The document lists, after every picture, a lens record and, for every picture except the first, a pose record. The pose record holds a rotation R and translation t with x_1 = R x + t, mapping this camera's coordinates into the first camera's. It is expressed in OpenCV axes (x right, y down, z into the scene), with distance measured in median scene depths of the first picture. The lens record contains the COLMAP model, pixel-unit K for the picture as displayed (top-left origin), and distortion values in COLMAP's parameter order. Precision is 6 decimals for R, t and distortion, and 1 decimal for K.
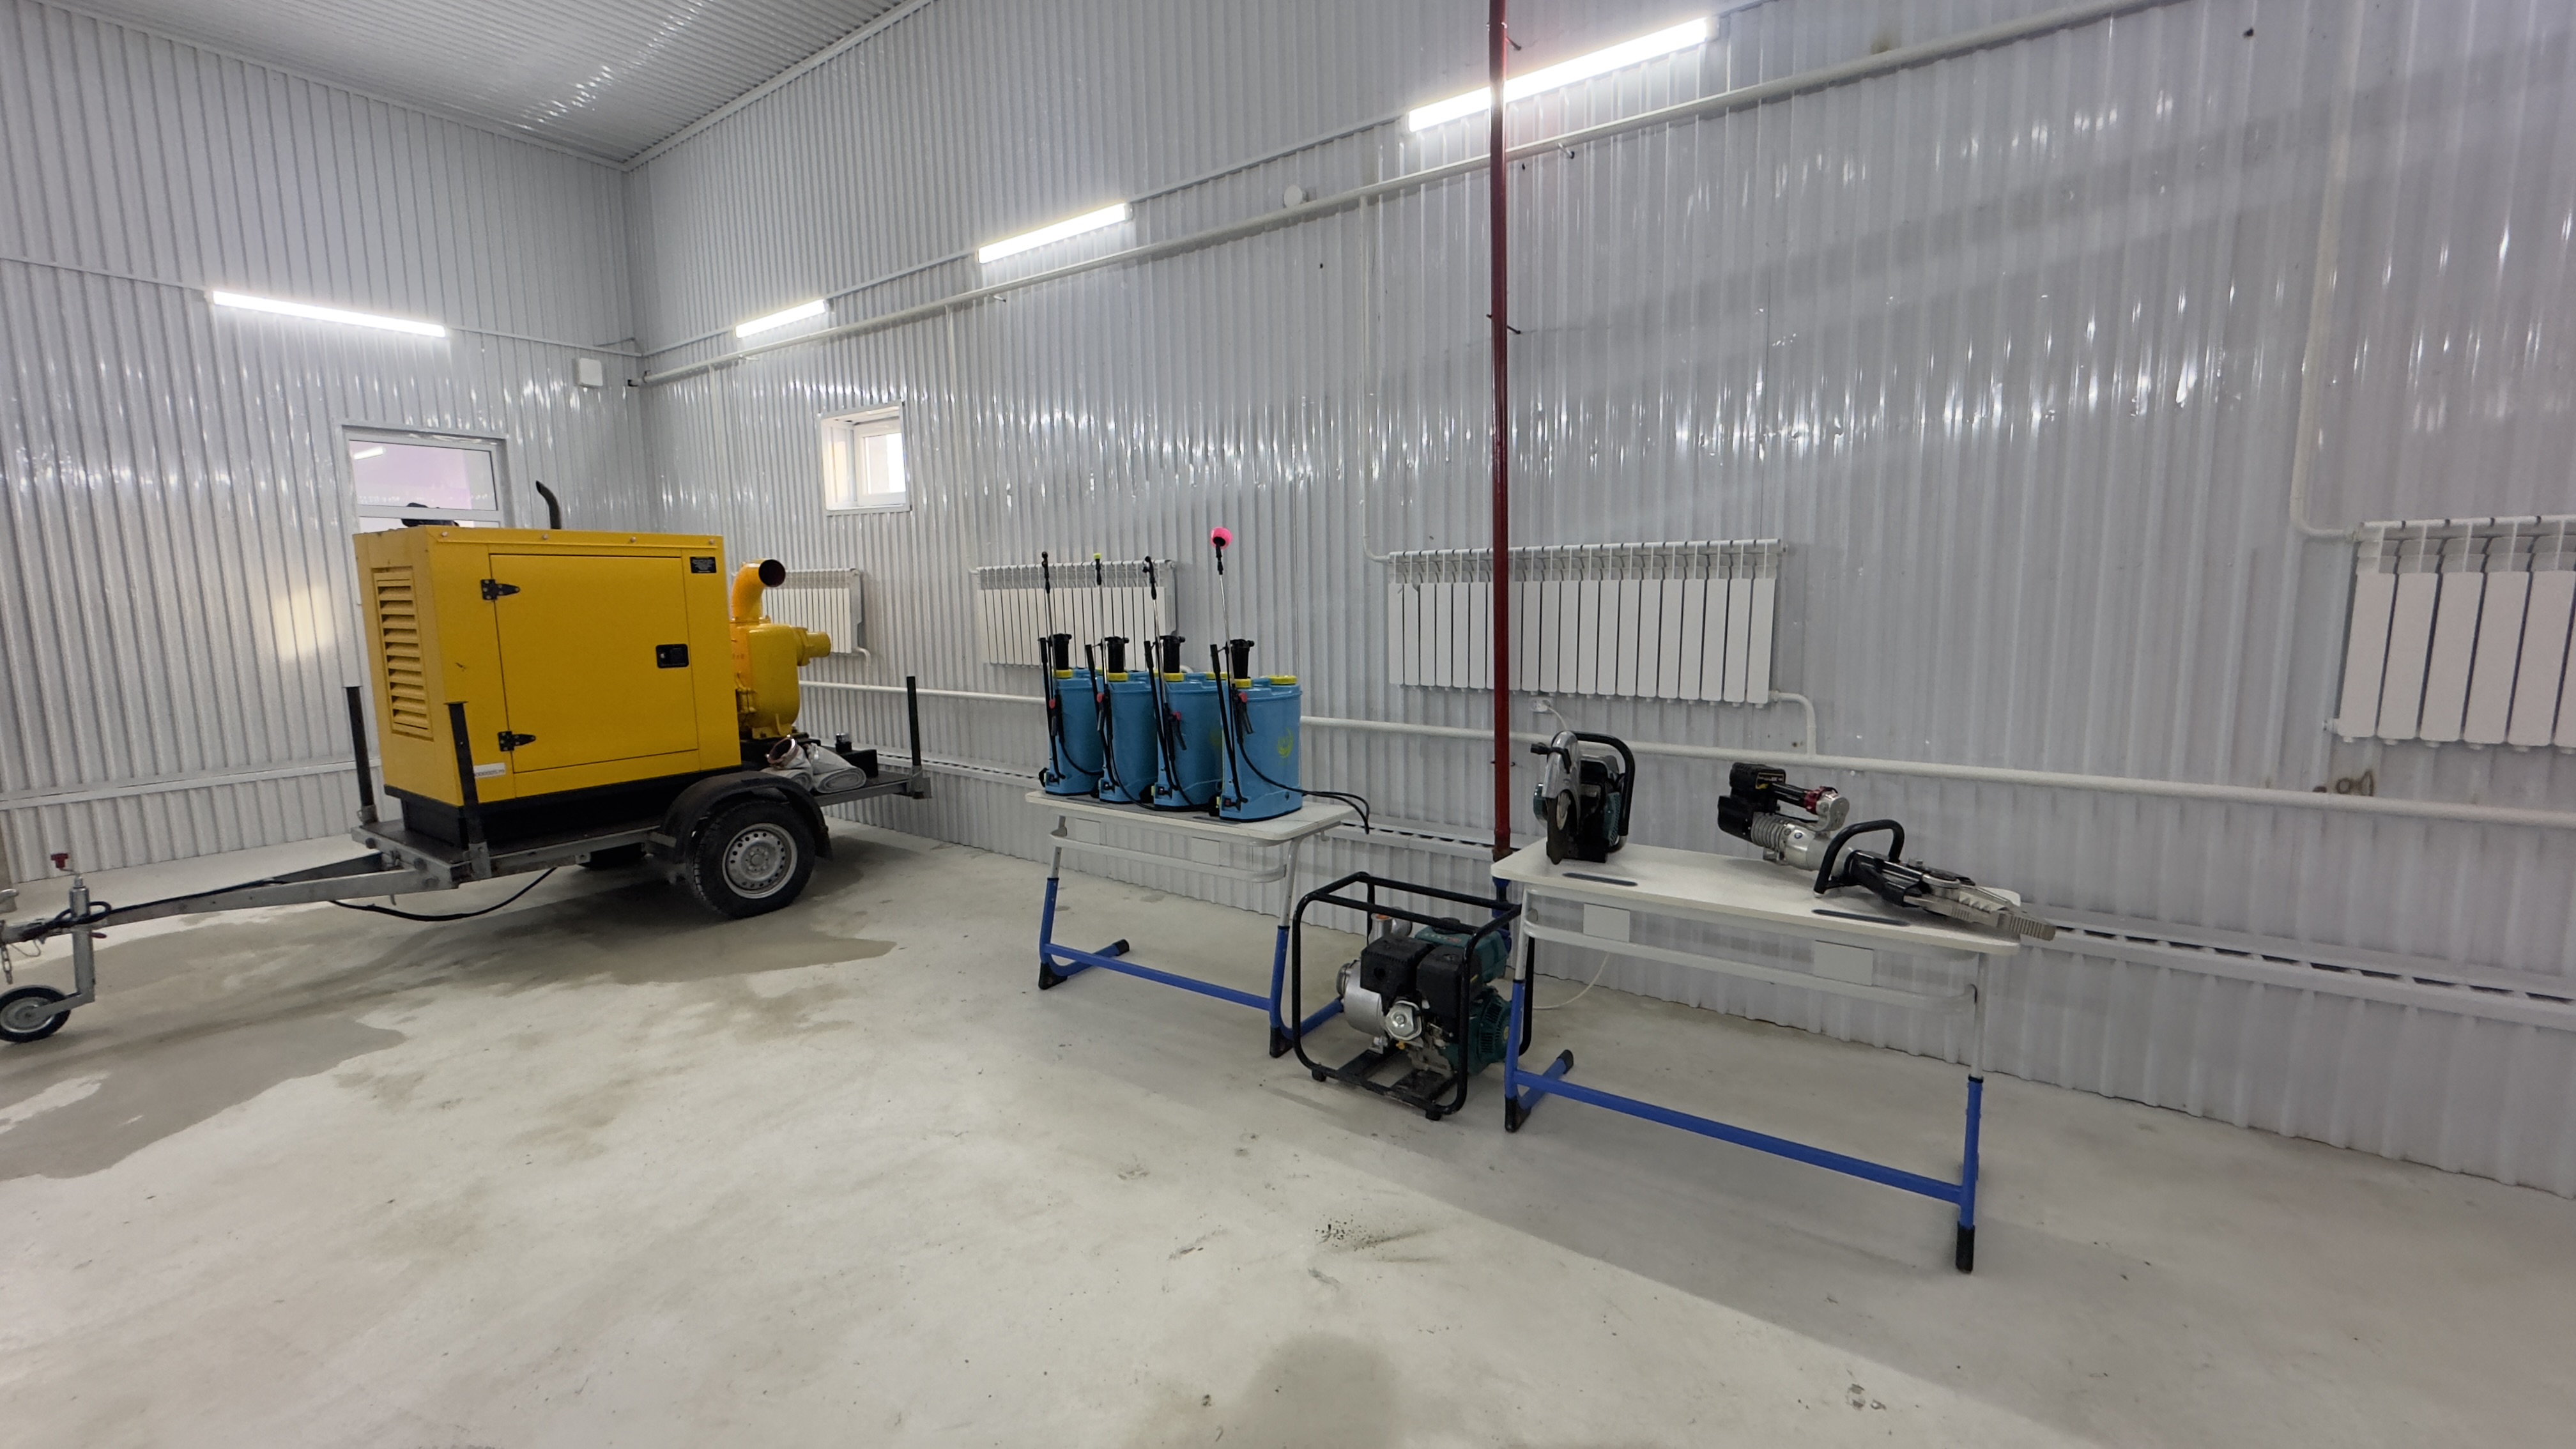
lens RADIAL K [[1037.1, 0, 1291.4], [0, 1037.1, 720.7], [0, 0, 1]] dist [-0.004673, 0.000455]
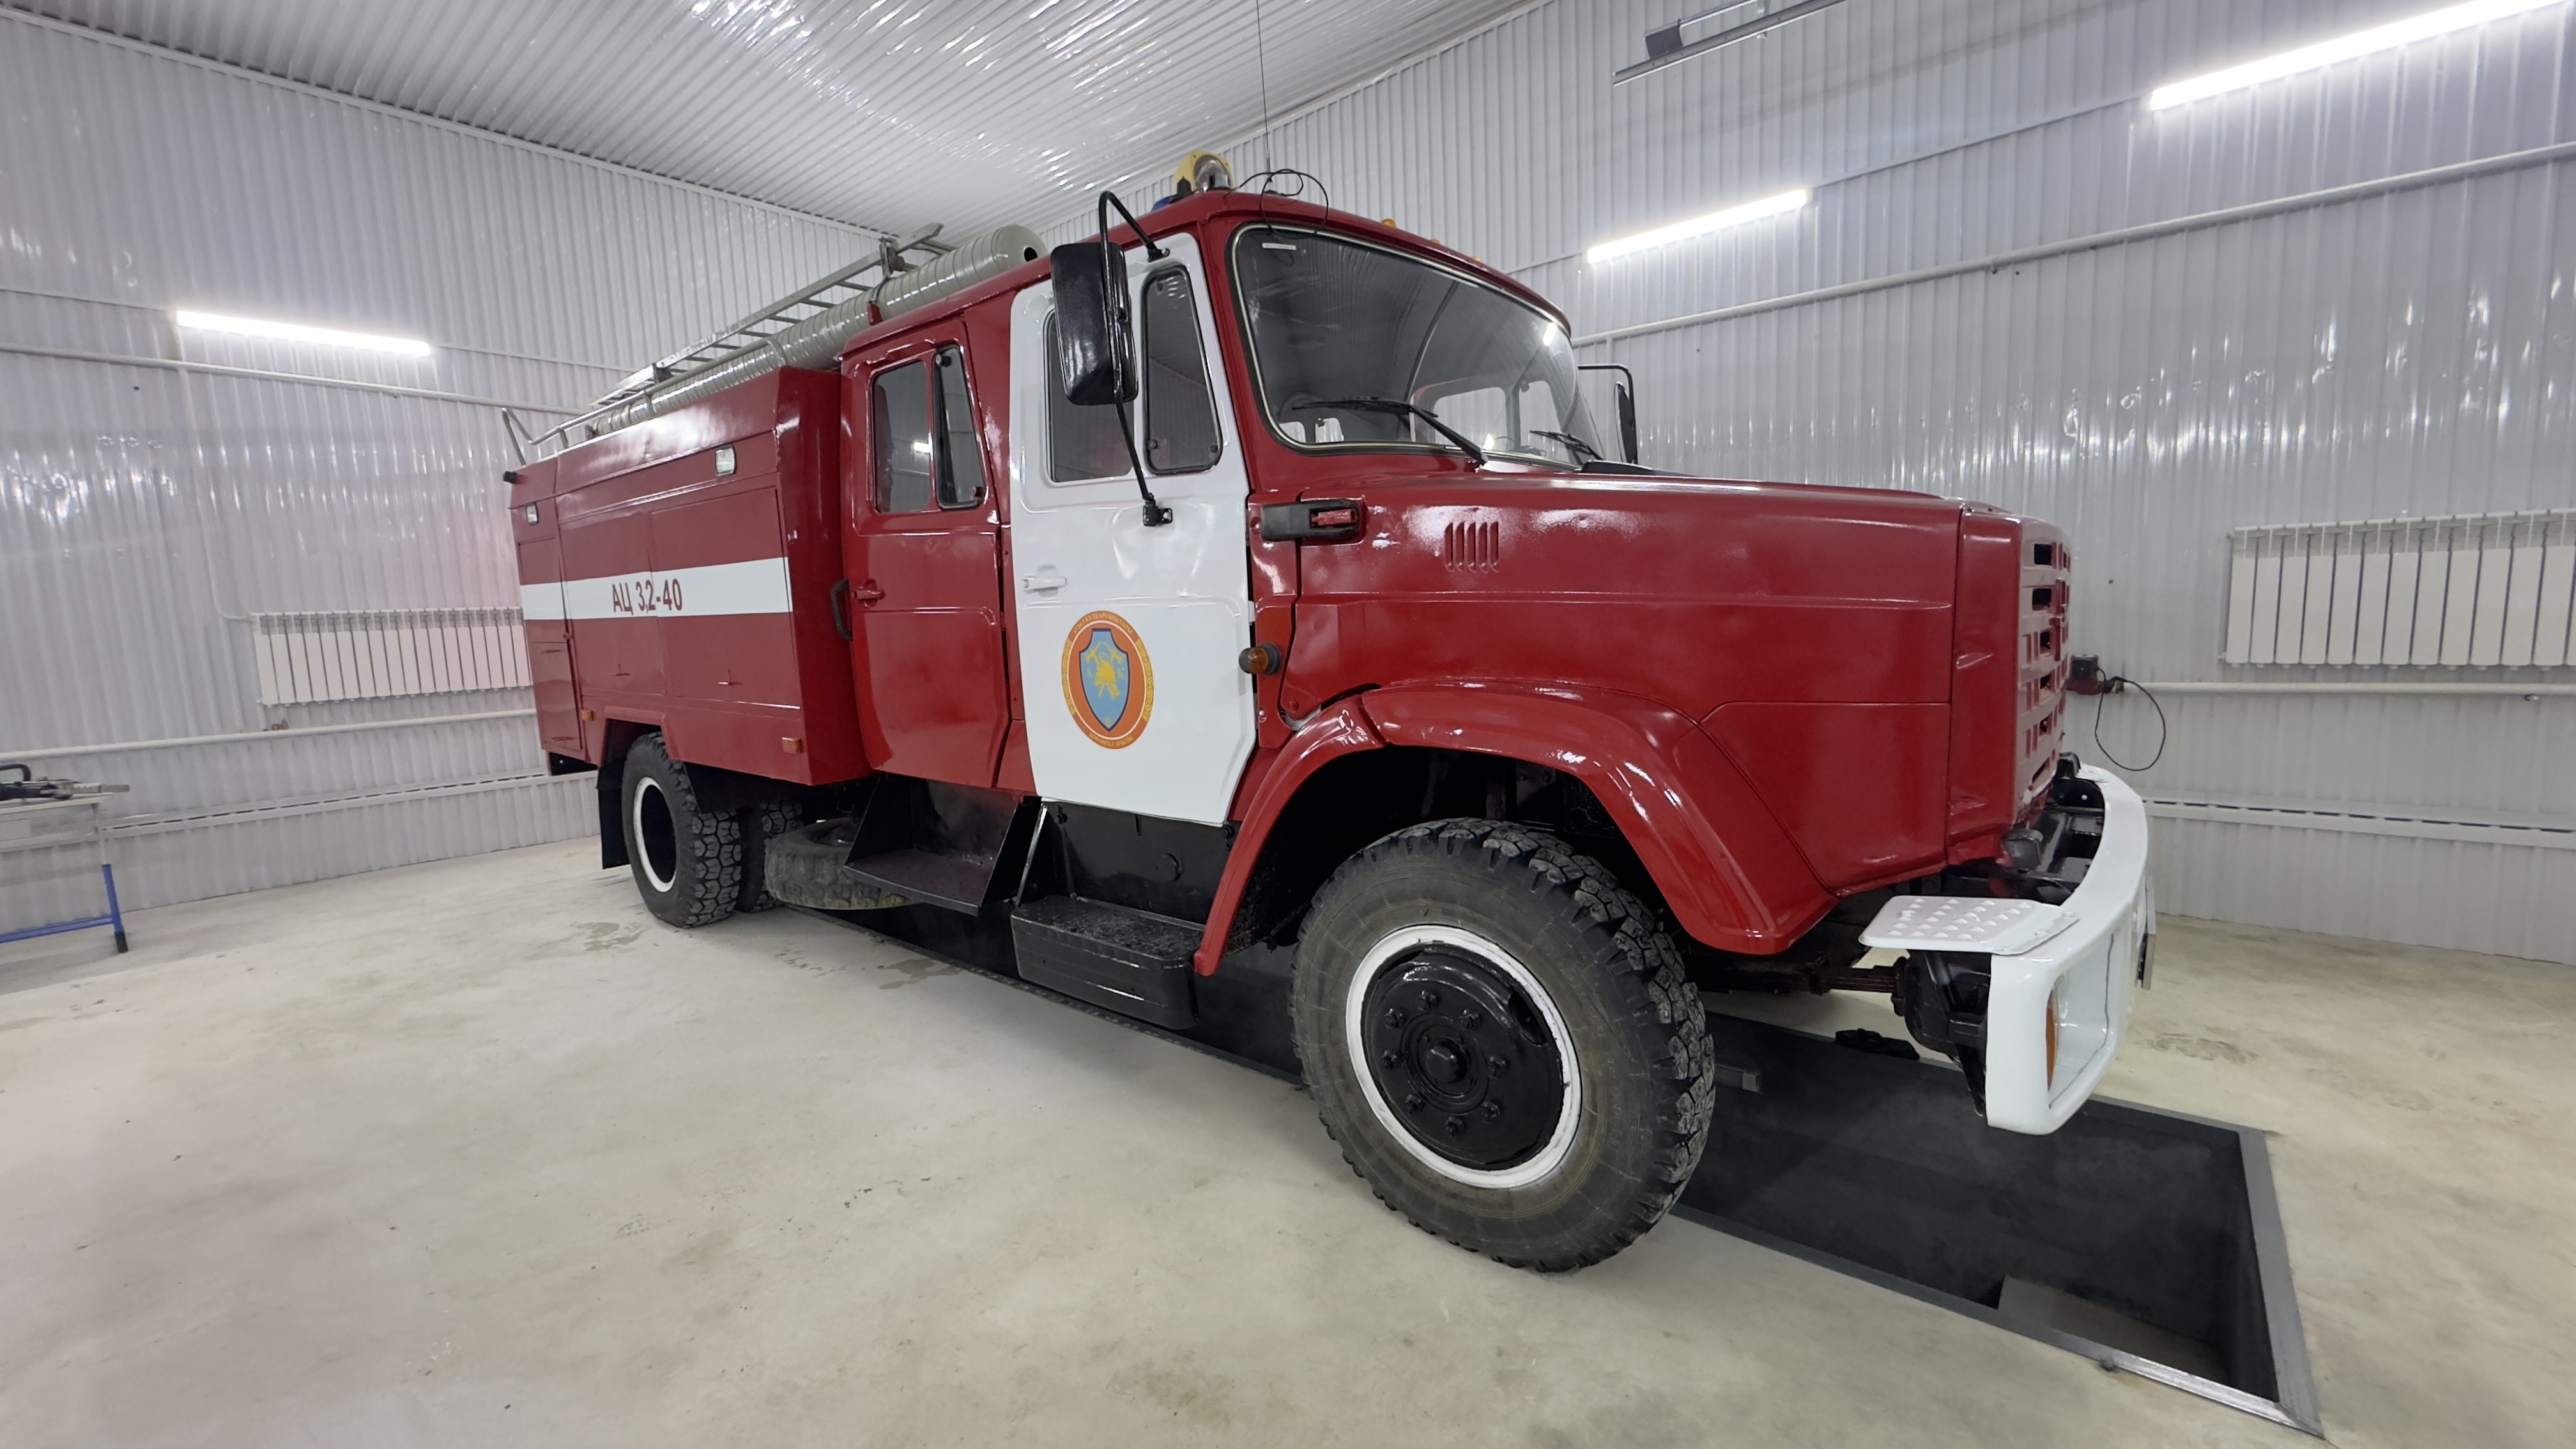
lens RADIAL K [[1037.1, 0, 1294.9], [0, 1037.1, 722.4], [0, 0, 1]] dist [-0.004673, 0.000455]
pose [[0.097024, -0.107777, 0.989429, -1.042607], [0.162858, 0.982440, 0.091045, 0.216263], [-0.981867, 0.152303, 0.112872, -1.503435]]
